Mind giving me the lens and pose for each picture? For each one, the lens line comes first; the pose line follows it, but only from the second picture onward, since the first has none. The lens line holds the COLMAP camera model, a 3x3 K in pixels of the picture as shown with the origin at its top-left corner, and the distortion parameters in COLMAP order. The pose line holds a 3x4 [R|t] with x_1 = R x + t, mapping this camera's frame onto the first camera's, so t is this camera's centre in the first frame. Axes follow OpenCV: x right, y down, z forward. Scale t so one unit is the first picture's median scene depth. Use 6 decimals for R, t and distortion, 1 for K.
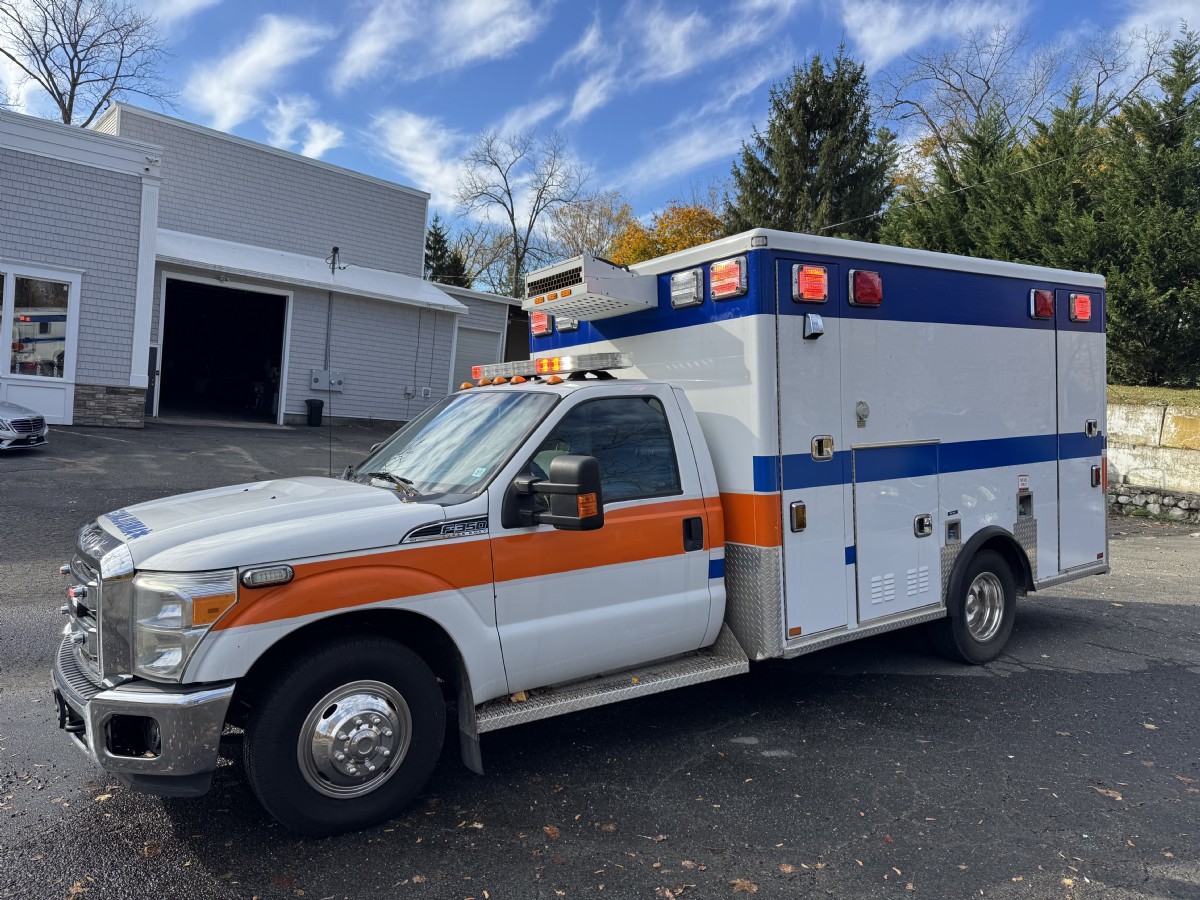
lens RADIAL K [[850.6, 0, 609.7], [0, 850.6, 440.6], [0, 0, 1]] dist [0.053553, -0.056710]
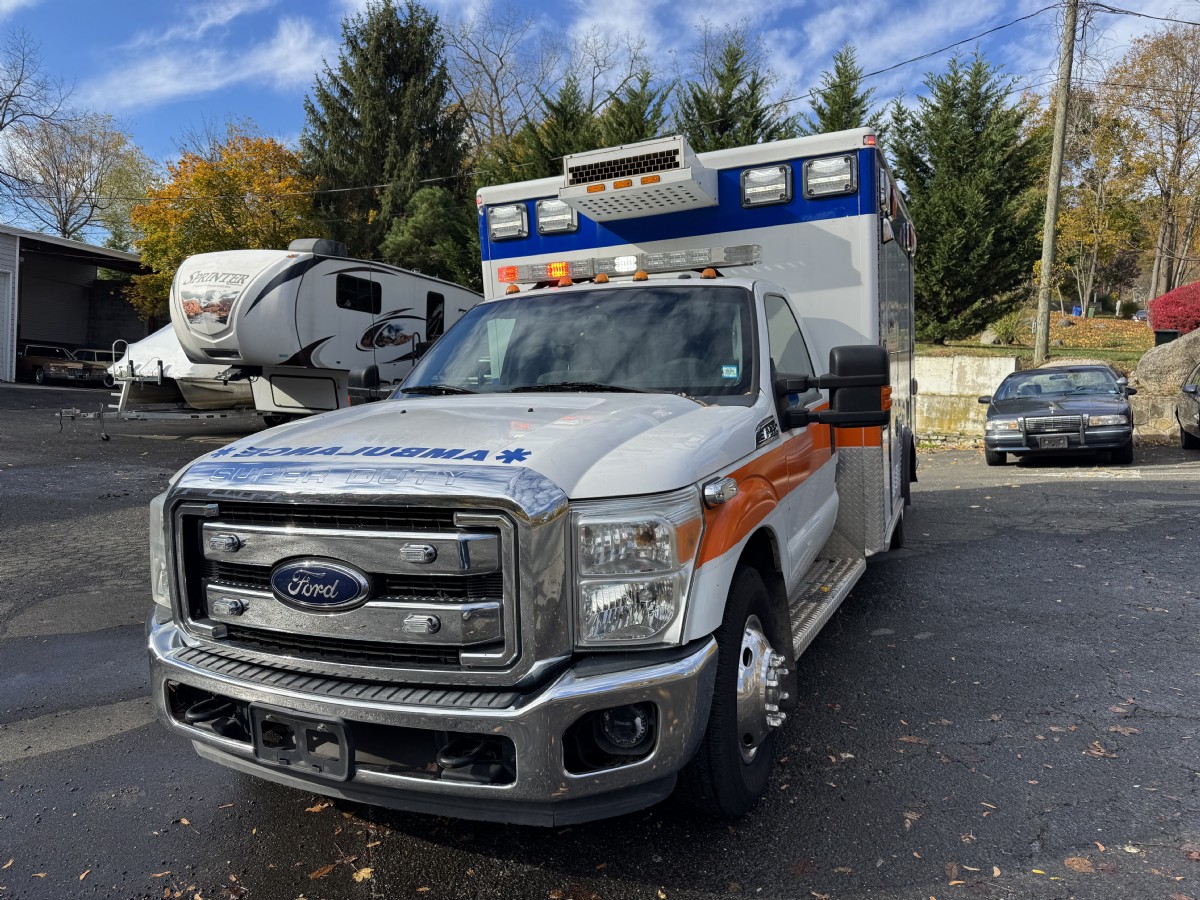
lens RADIAL K [[850.6, 0, 610.8], [0, 850.6, 456.6], [0, 0, 1]] dist [0.053553, -0.056710]
pose [[0.840635, -0.076377, 0.536190, -0.561926], [0.045845, 0.996488, 0.070068, 0.044563], [-0.539658, -0.034320, 0.841184, 0.269921]]
